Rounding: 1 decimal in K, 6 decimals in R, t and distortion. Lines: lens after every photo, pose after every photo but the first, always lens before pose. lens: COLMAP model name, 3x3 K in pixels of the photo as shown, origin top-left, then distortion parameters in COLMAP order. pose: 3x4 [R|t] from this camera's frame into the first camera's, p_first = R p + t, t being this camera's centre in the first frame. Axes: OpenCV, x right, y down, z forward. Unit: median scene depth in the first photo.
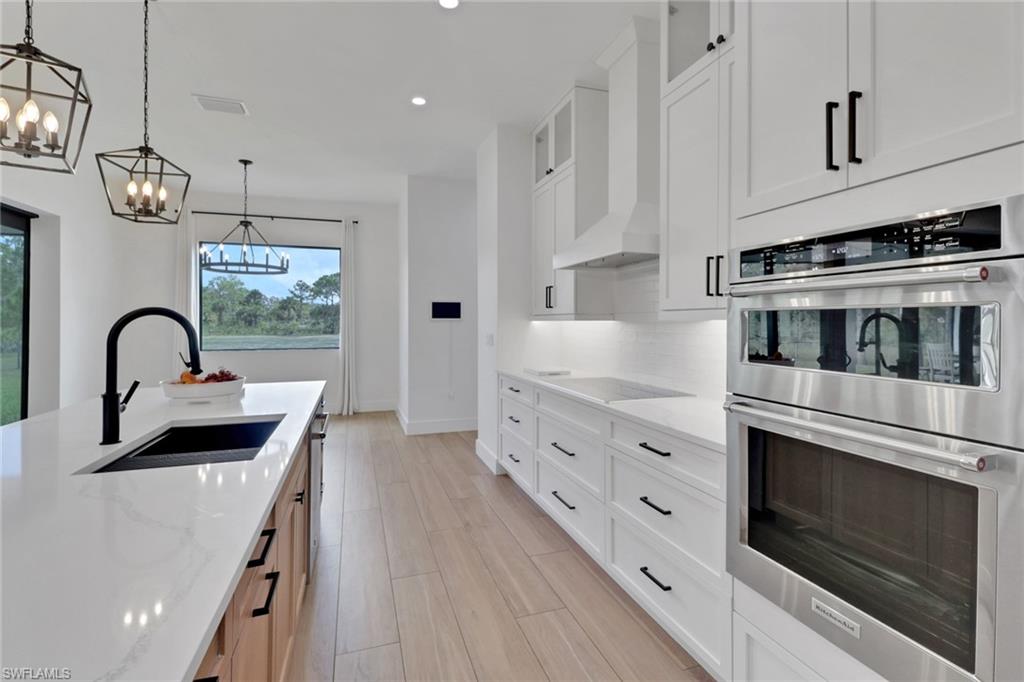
lens RADIAL K [[486.5, 0, 511.7], [0, 486.5, 323.2], [0, 0, 1]] dist [-0.002516, -0.000457]
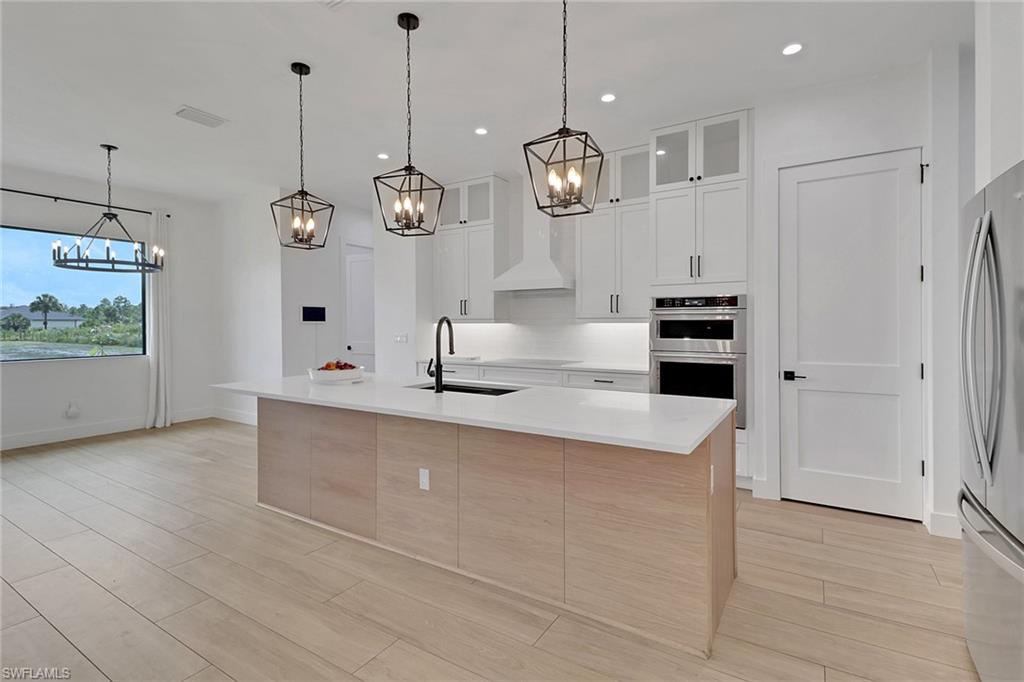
lens RADIAL K [[500.6, 0, 512.8], [0, 500.6, 320.4], [0, 0, 1]] dist [-0.000076, -0.000273]
pose [[0.758280, 0.000784, 0.651928, -0.632251], [0.004833, 0.999965, -0.006823, -0.002632], [-0.651911, 0.008325, 0.758250, -0.196031]]
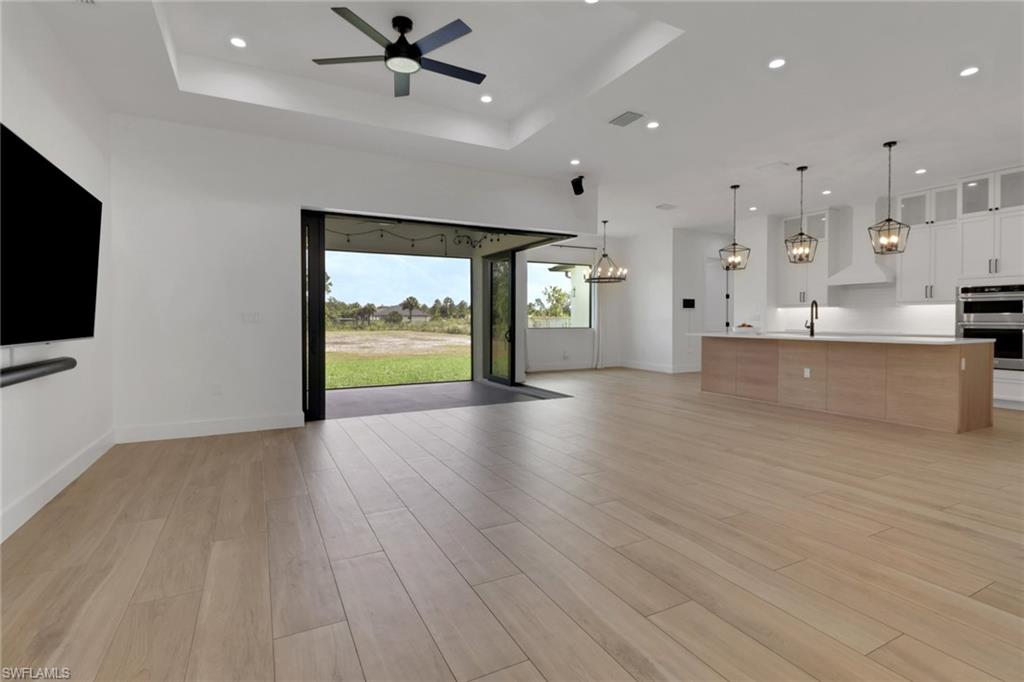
lens RADIAL K [[522.5, 0, 483.8], [0, 522.5, 327.6], [0, 0, 1]] dist [0.022306, -0.014487]
pose [[0.986288, -0.004929, 0.164959, -1.408137], [0.003147, 0.999934, 0.011060, 0.044497], [-0.165002, -0.010389, 0.986238, -0.915244]]
